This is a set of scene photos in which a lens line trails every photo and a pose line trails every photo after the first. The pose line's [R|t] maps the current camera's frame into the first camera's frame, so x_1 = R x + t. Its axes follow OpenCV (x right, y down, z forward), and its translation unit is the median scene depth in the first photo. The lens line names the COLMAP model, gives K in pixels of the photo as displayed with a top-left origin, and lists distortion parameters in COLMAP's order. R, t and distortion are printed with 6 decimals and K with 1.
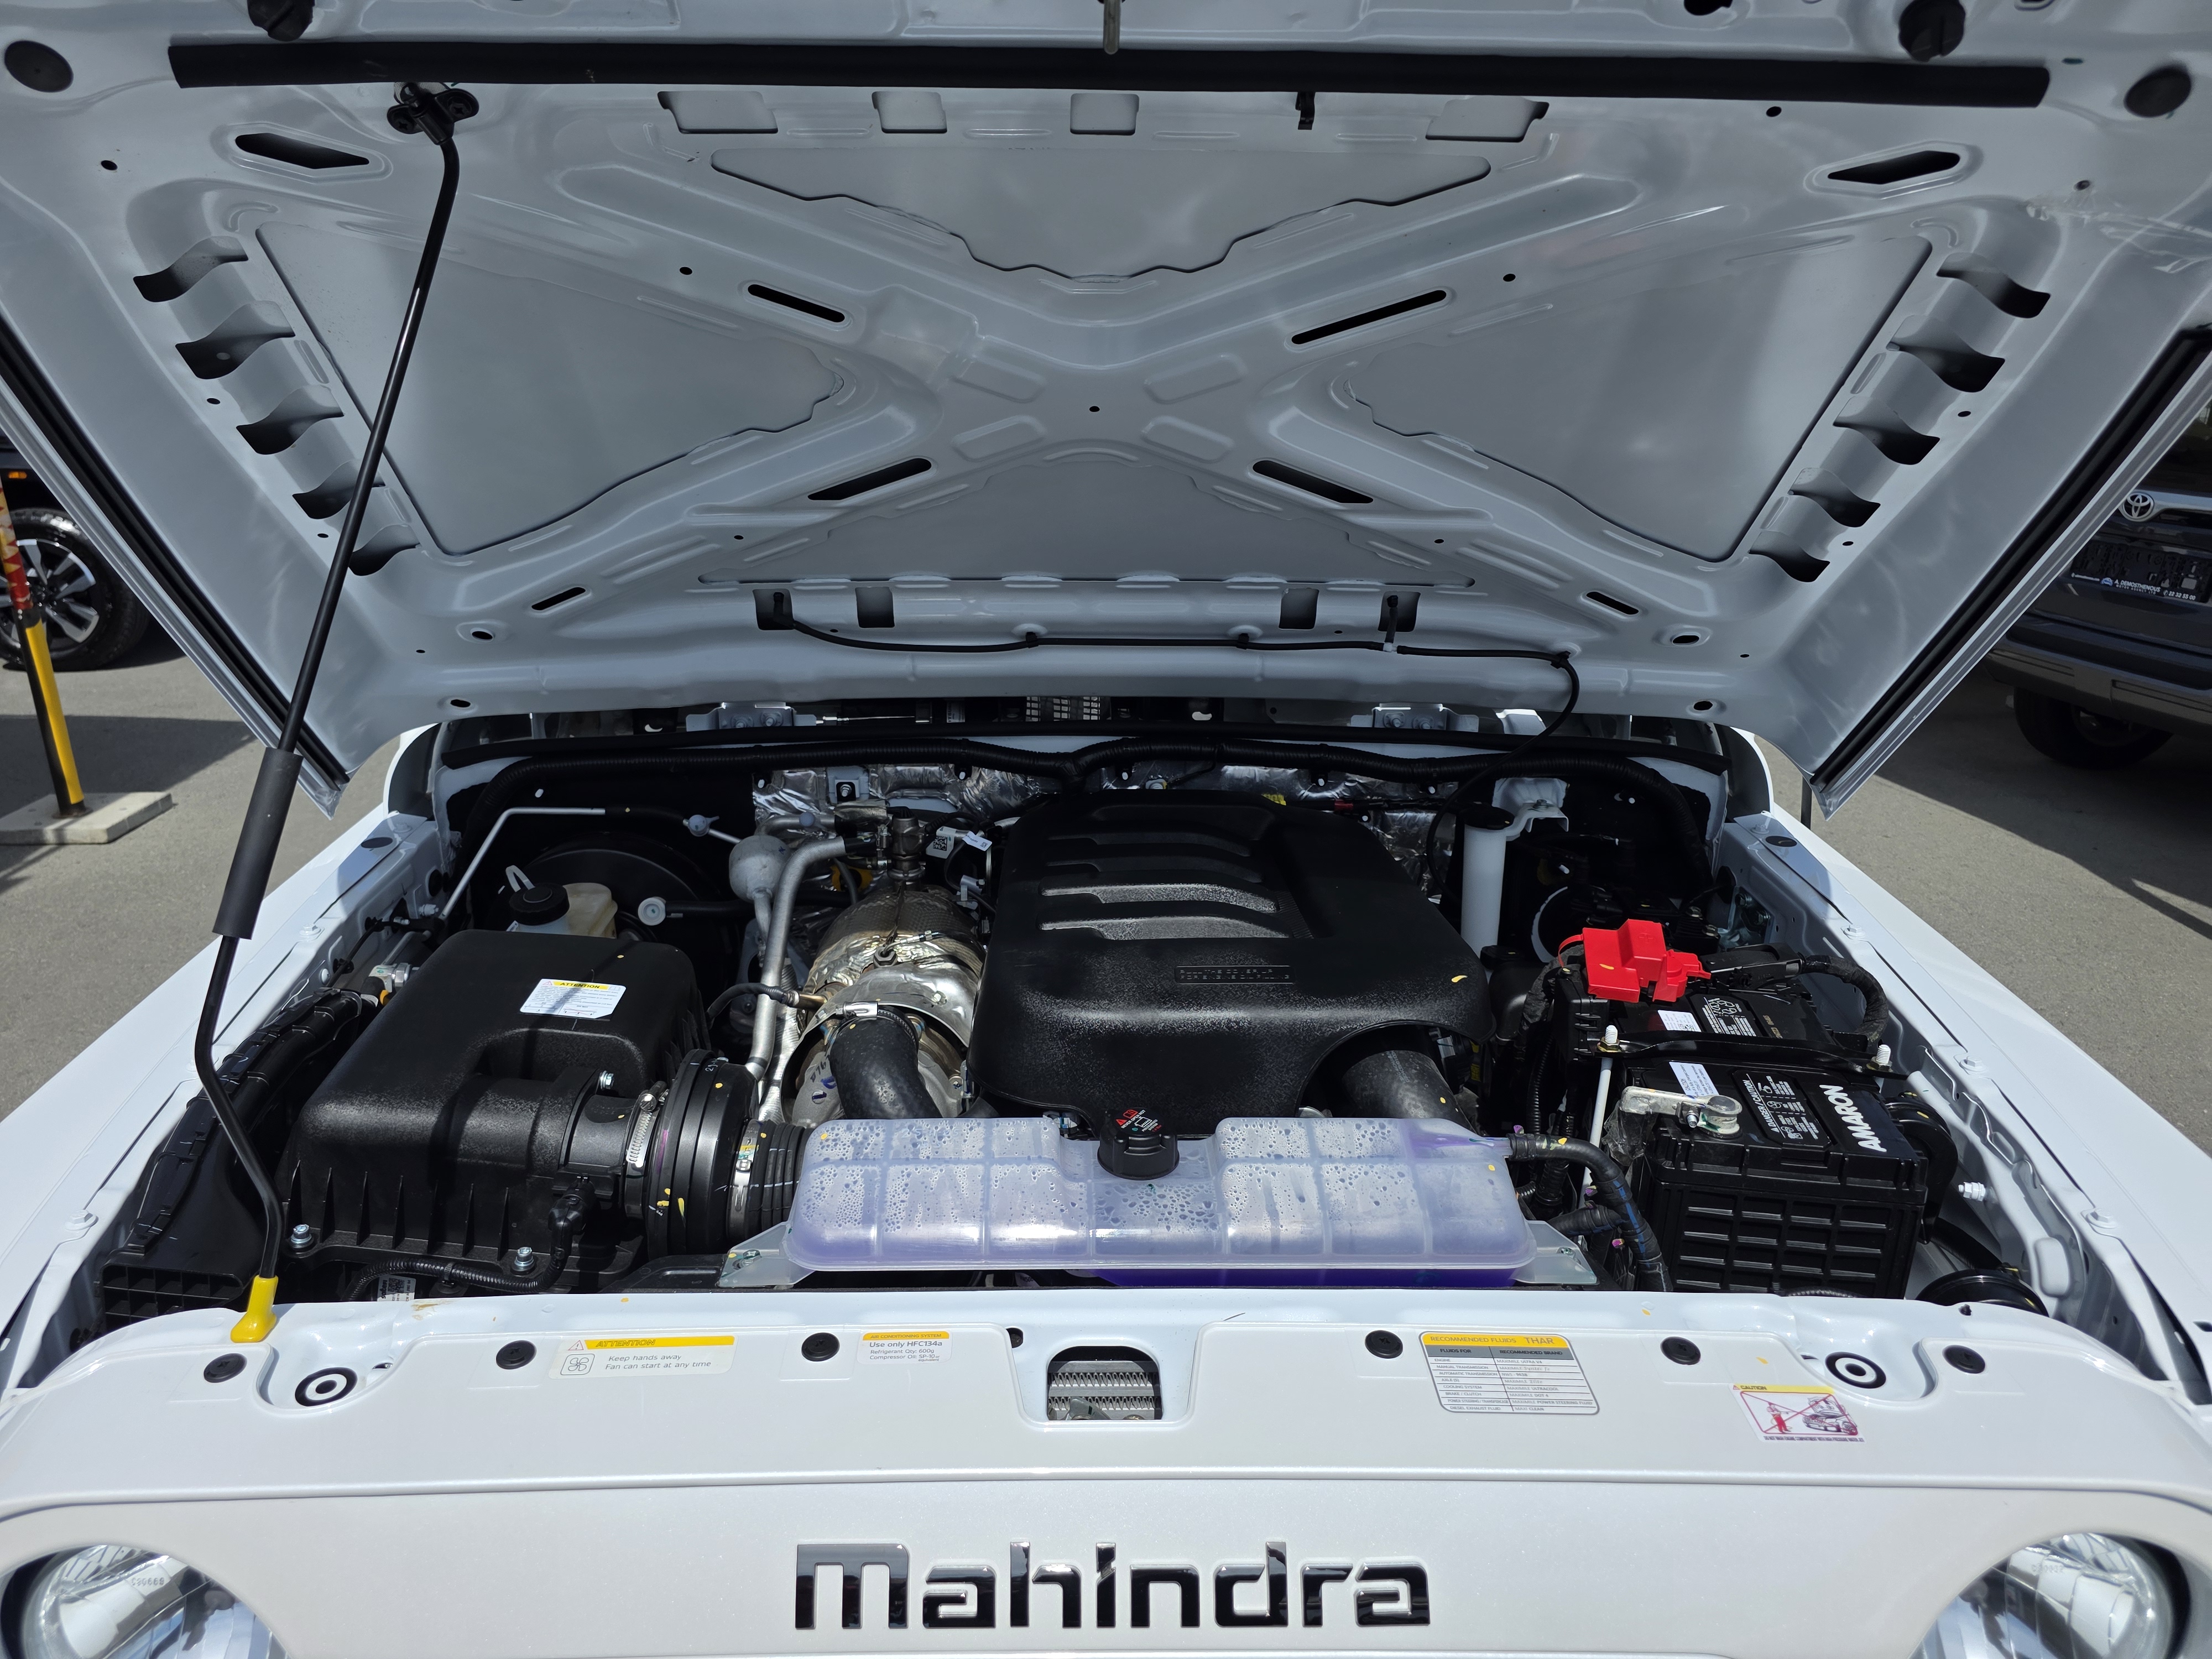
lens RADIAL K [[1581.9, 0, 1106.0], [0, 1581.9, 829.5], [0, 0, 1]] dist [0.084270, -0.114326]
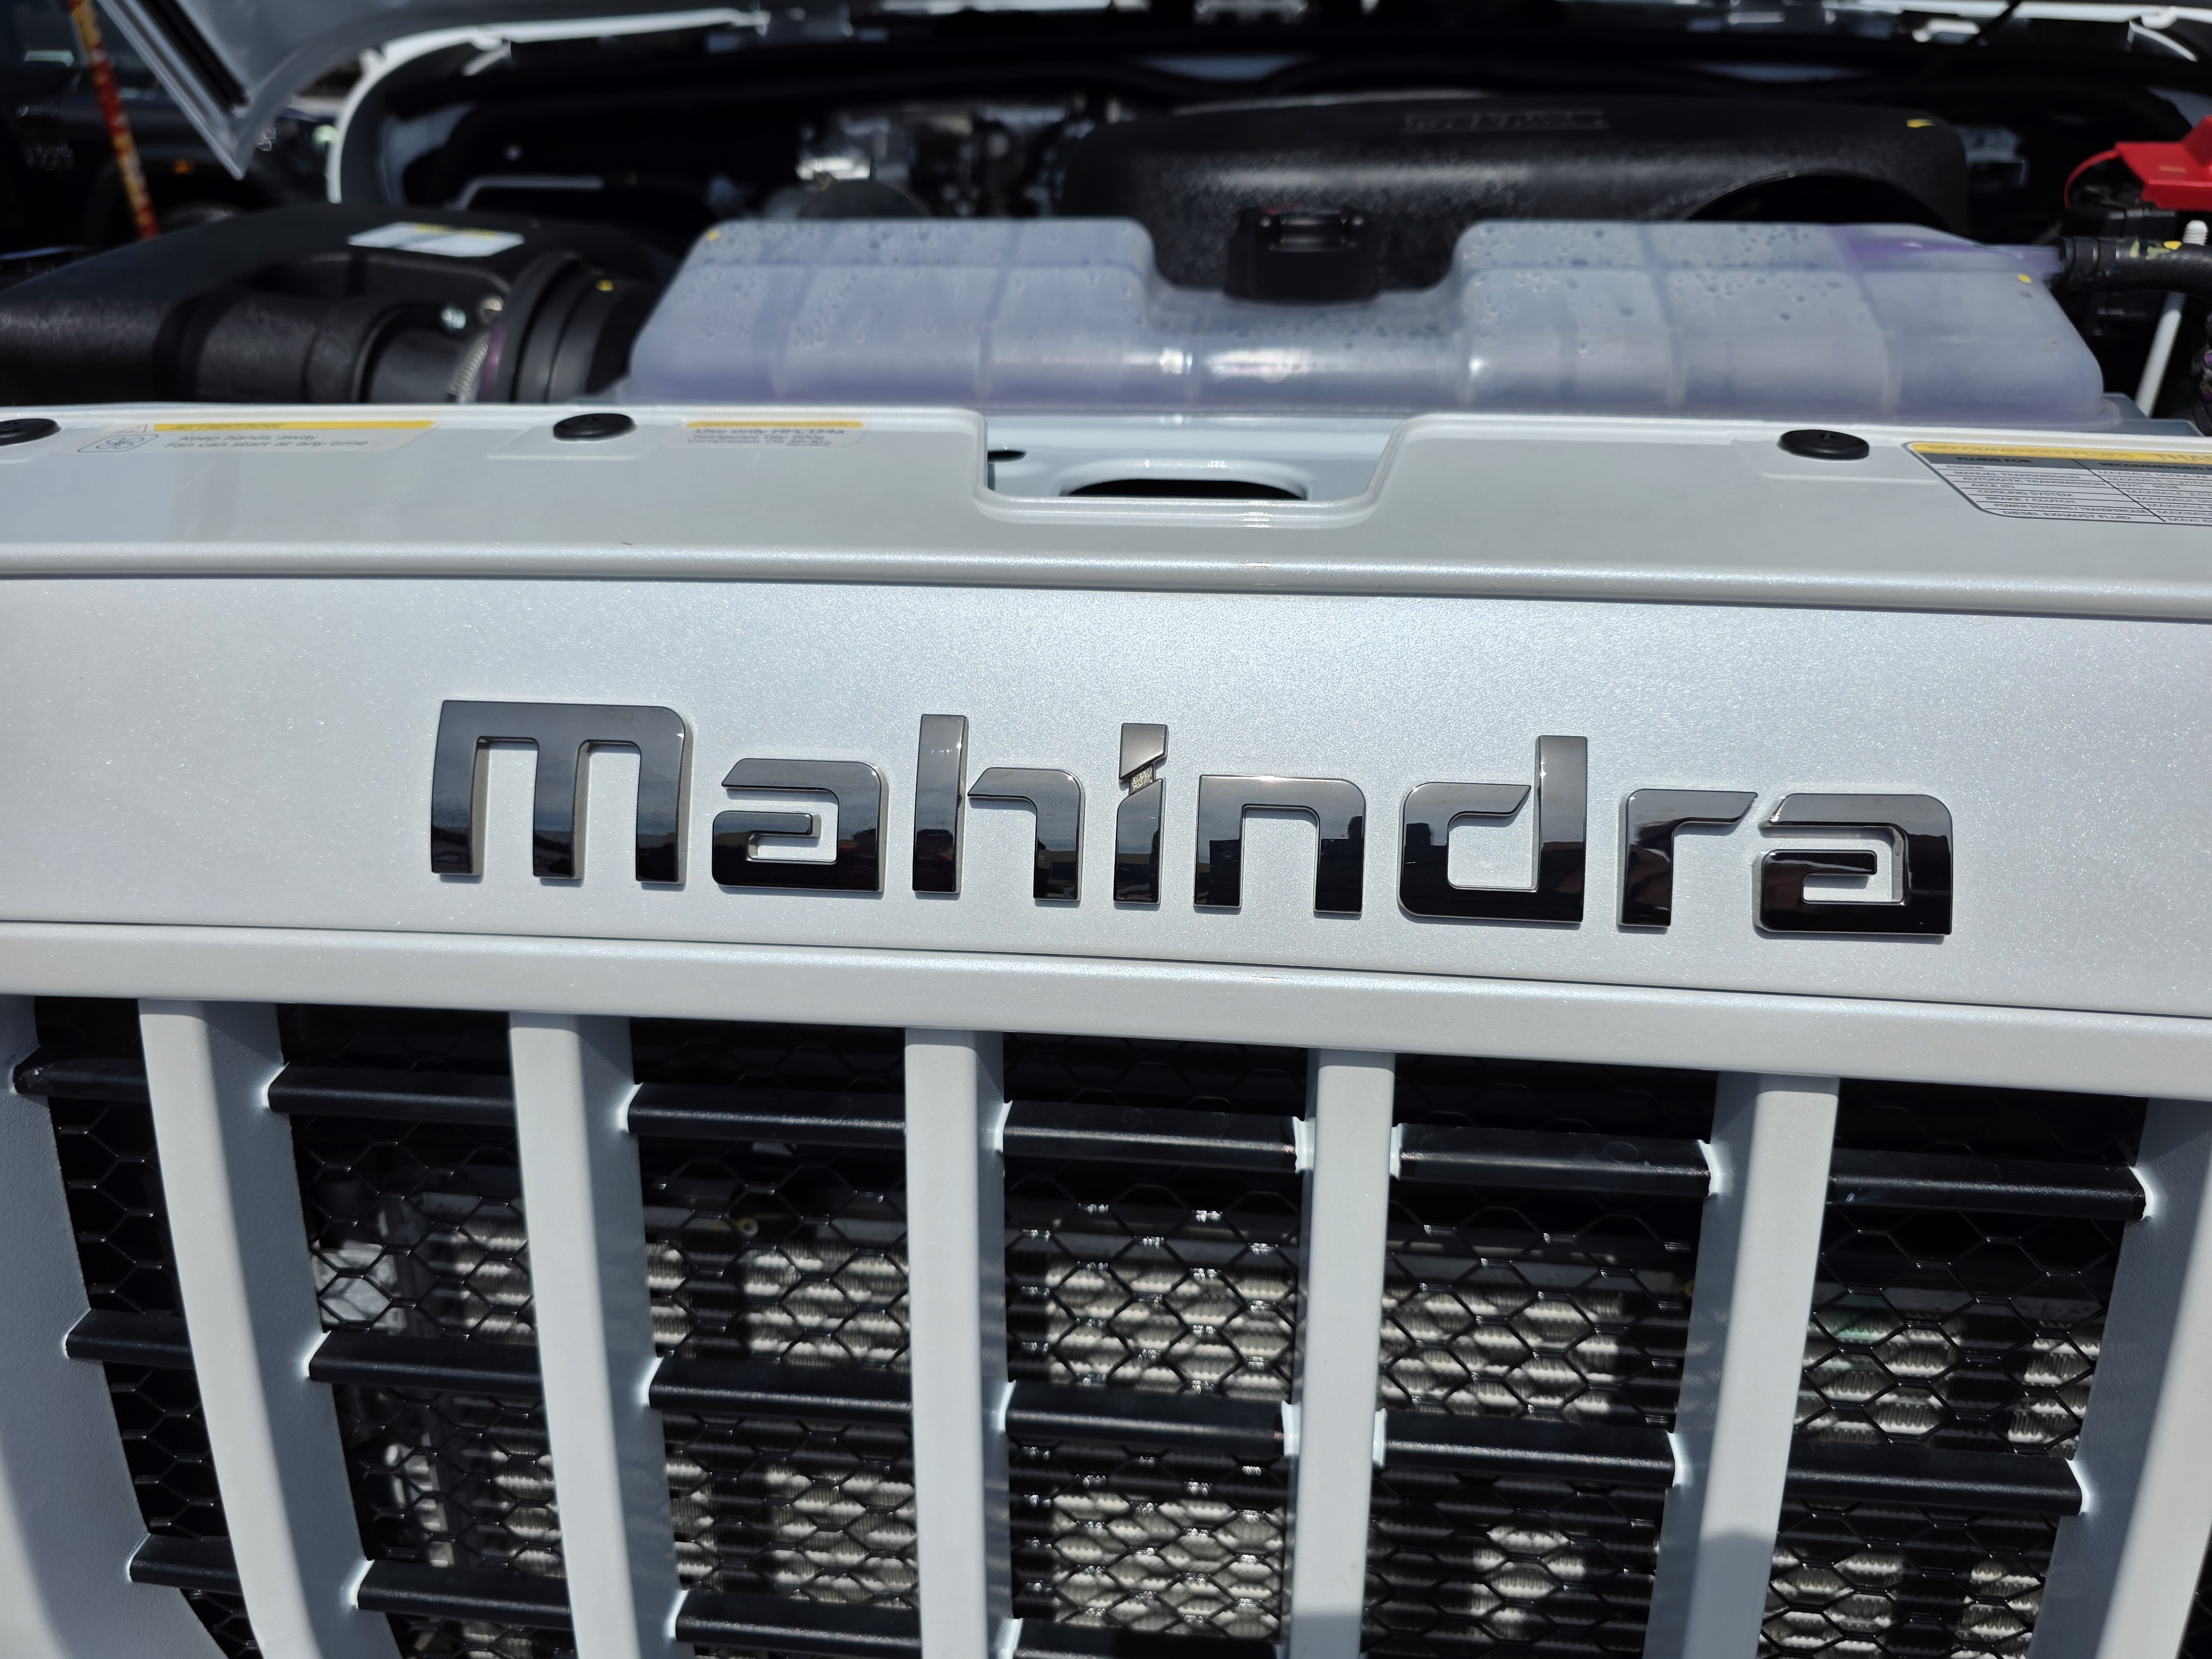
lens RADIAL K [[1761.7, 0, 1106.0], [0, 1761.7, 829.5], [0, 0, 1]] dist [0.000306, -0.006558]
pose [[0.991995, 0.044901, -0.118029, 0.045291], [-0.027481, 0.989010, 0.145274, 0.407073], [0.123254, -0.140868, 0.982326, 0.545688]]
